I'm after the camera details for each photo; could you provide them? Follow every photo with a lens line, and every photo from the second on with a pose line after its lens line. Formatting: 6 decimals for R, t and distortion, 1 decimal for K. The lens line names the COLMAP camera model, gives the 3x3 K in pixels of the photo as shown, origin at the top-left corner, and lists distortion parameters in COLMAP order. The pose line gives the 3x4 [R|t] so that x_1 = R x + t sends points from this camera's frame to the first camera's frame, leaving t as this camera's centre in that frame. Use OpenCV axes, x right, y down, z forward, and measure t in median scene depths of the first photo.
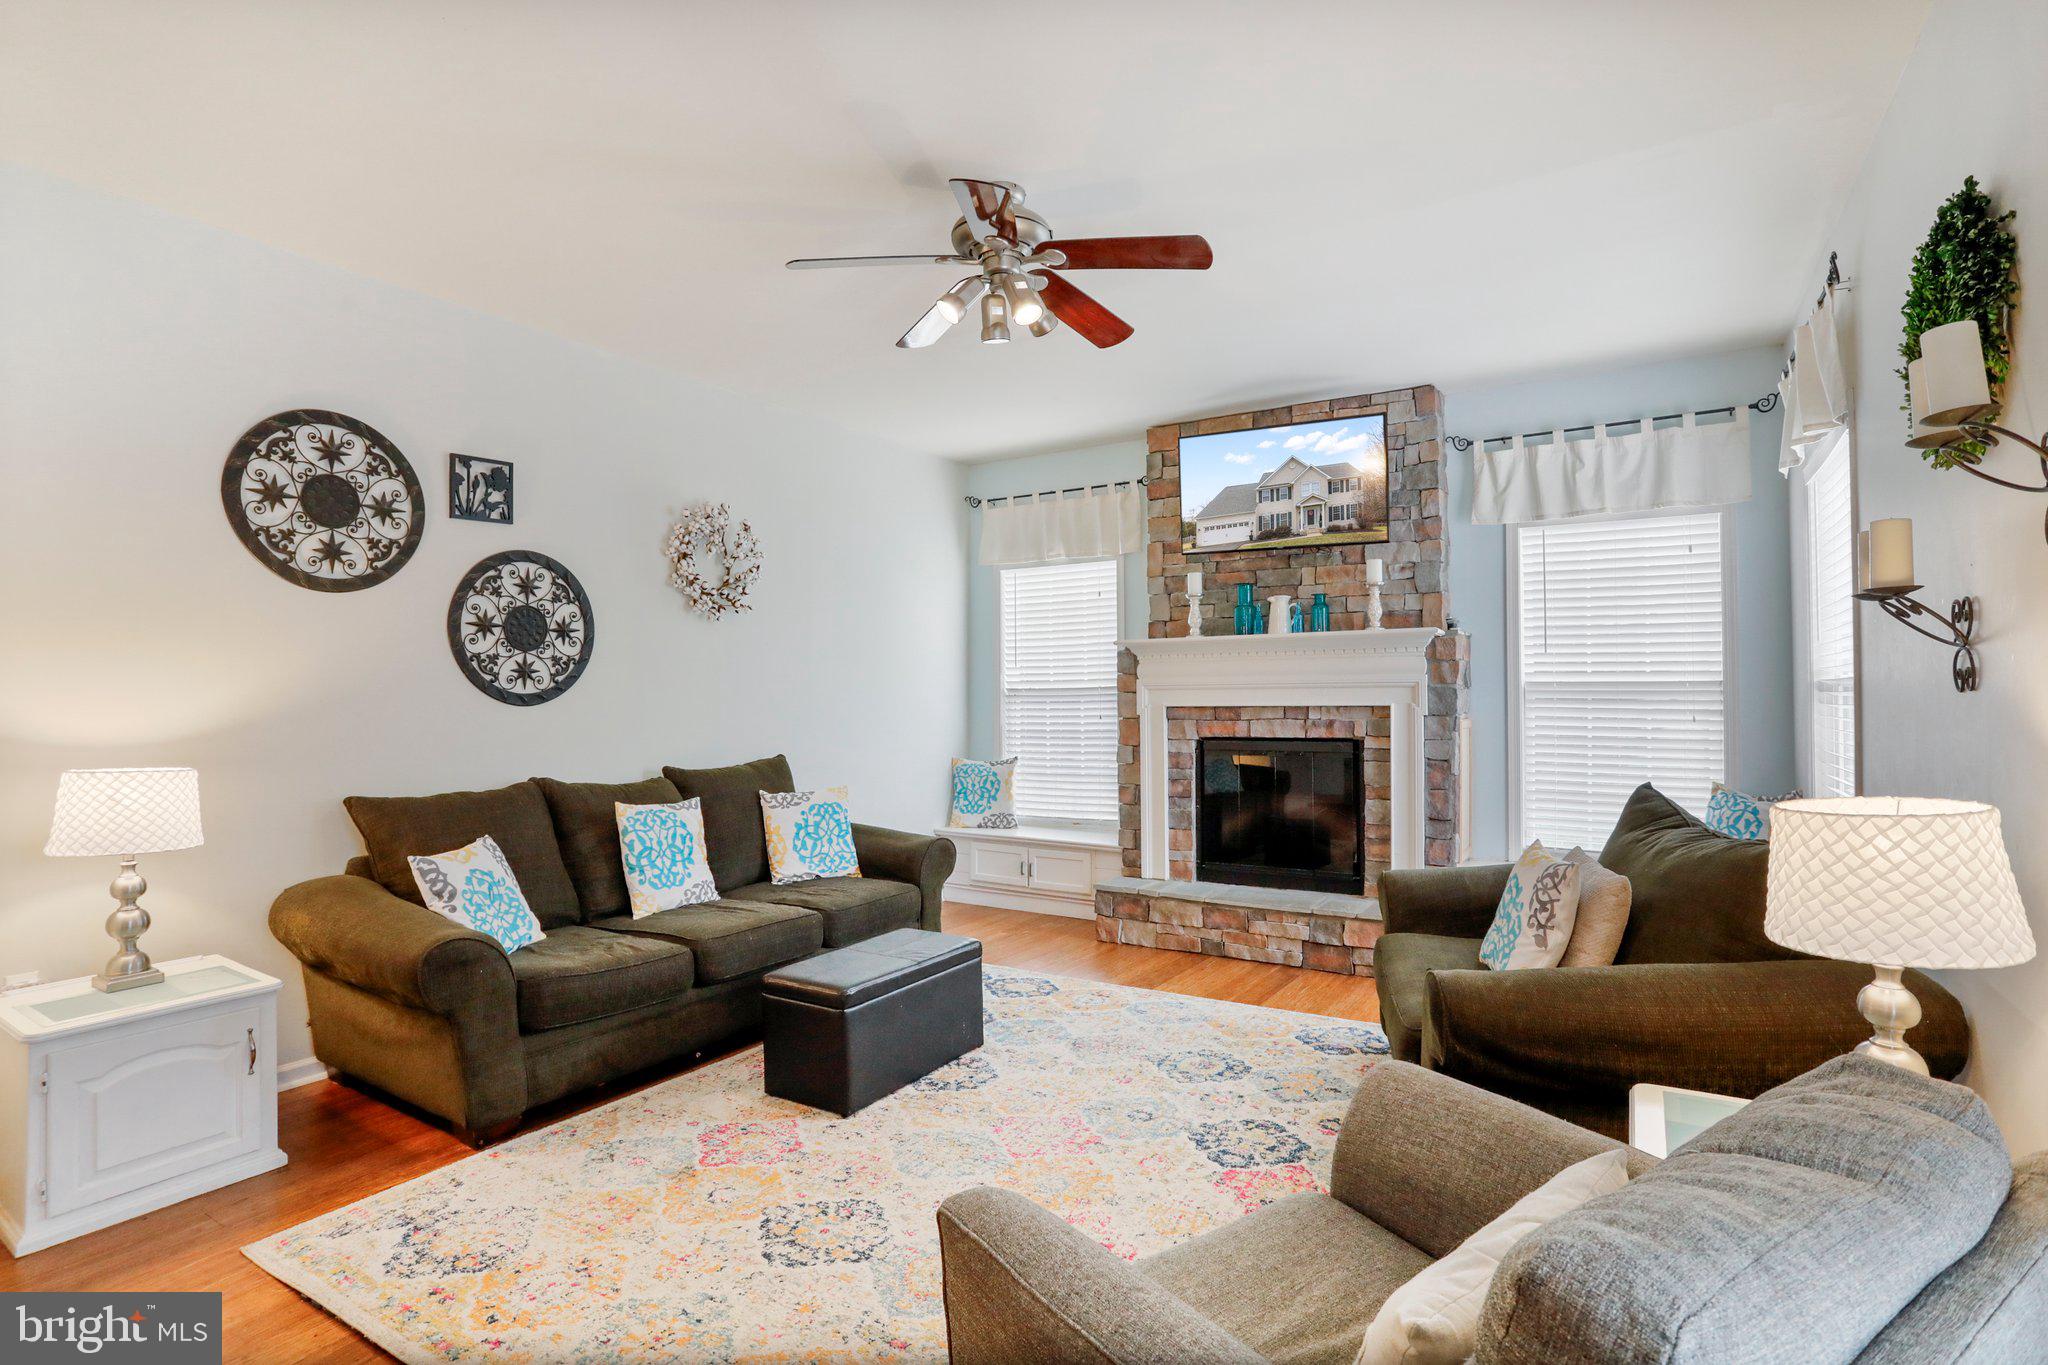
lens RADIAL K [[1017.6, 0, 1031.7], [0, 1017.6, 674.3], [0, 0, 1]] dist [-0.037282, 0.005254]
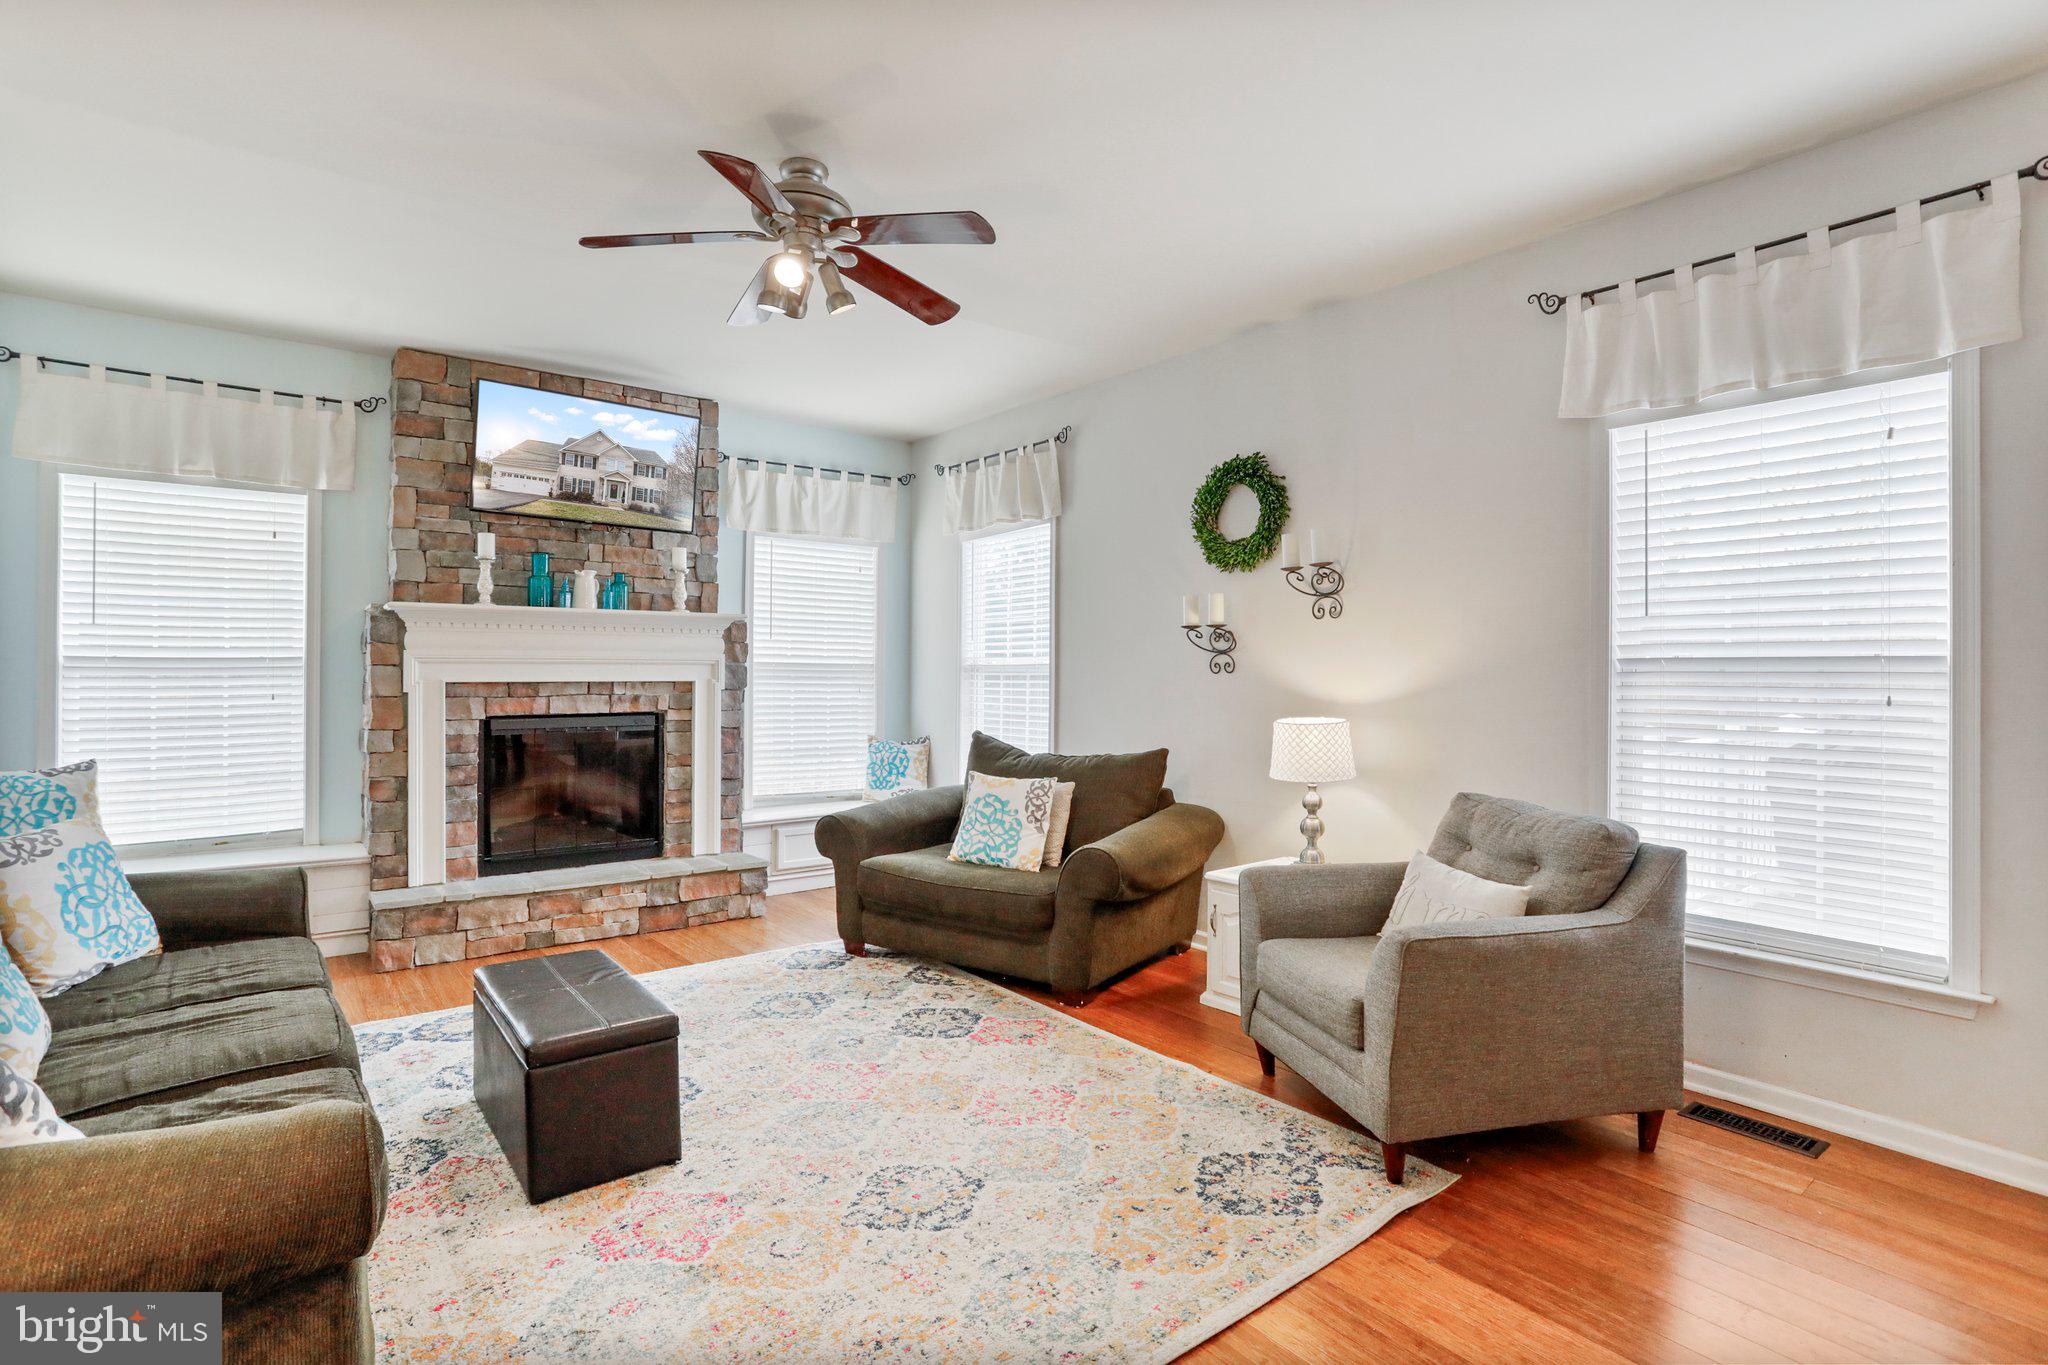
lens RADIAL K [[1017.6, 0, 1019.2], [0, 1017.6, 676.0], [0, 0, 1]] dist [-0.037282, 0.005254]
pose [[0.326572, 0.003123, 0.945167, -0.636297], [-0.026819, 0.999623, 0.005963, 0.009916], [-0.944792, -0.027296, 0.326533, 0.325721]]
